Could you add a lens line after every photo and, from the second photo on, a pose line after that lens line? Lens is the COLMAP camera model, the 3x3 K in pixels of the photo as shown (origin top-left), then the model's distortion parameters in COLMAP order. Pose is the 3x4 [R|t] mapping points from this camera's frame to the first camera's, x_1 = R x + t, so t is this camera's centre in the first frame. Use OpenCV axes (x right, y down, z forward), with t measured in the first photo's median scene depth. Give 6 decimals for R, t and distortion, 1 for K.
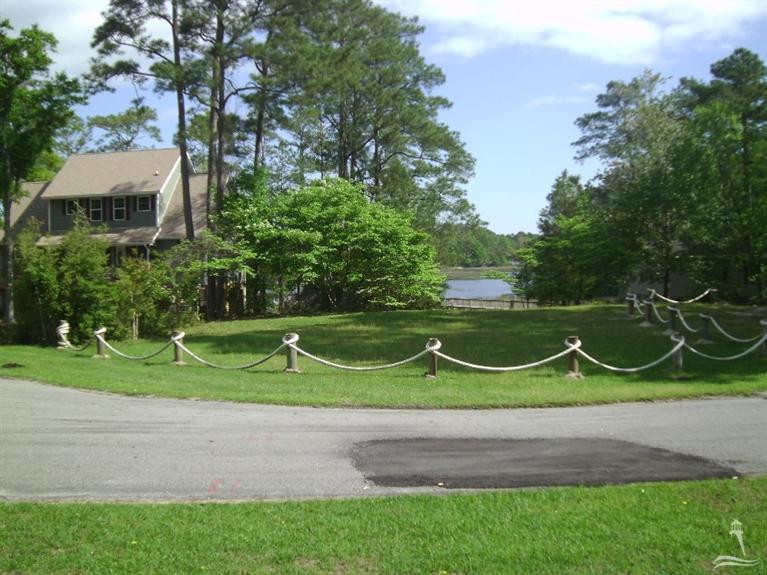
lens RADIAL K [[873.7, 0, 384.4], [0, 873.7, 270.5], [0, 0, 1]] dist [-0.179103, 0.023347]
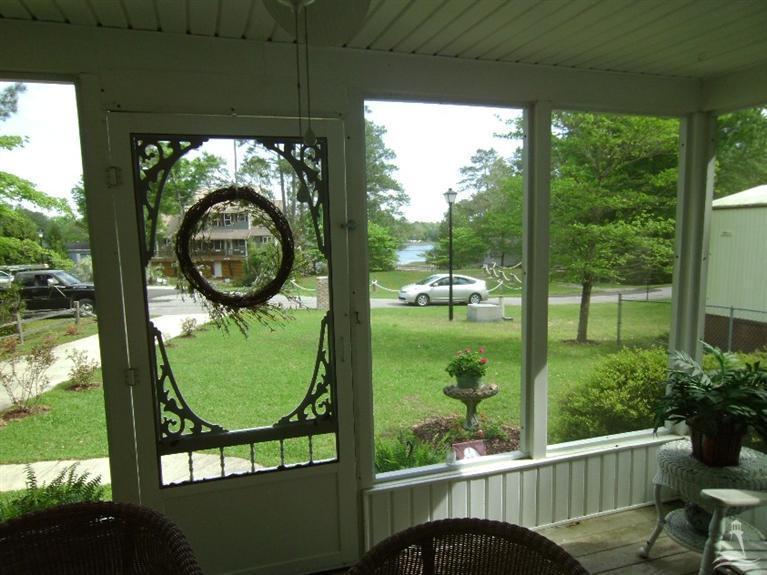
lens RADIAL K [[556.4, 0, 387.9], [0, 556.4, 299.4], [0, 0, 1]] dist [-0.002956, 0.000462]
pose [[0.994733, -0.006541, 0.102287, -0.081288], [-0.003208, 0.995485, 0.094862, -0.013610], [-0.102446, -0.094691, 0.990221, -0.295908]]
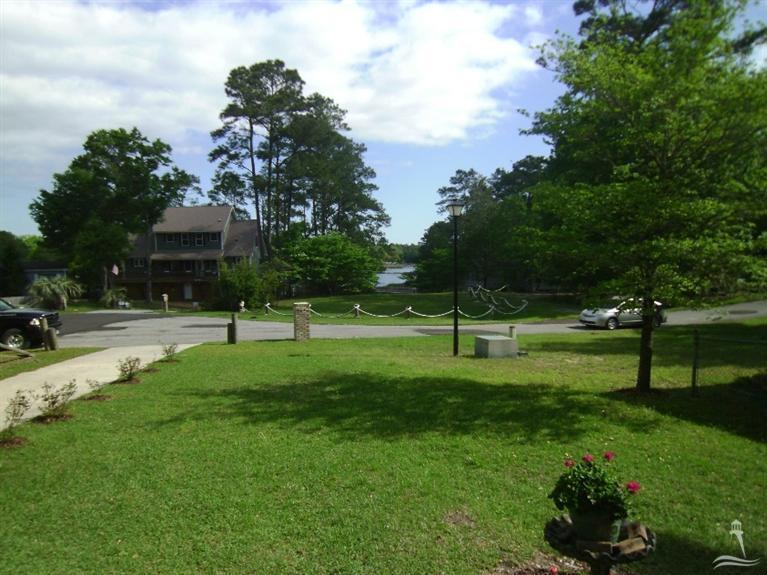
lens RADIAL K [[556.4, 0, 387.9], [0, 556.4, 299.4], [0, 0, 1]] dist [-0.002956, 0.000462]
pose [[0.989318, -0.000633, 0.145771, -0.083753], [-0.007596, 0.998408, 0.055889, -0.013107], [-0.145574, -0.056399, 0.987739, -0.246477]]
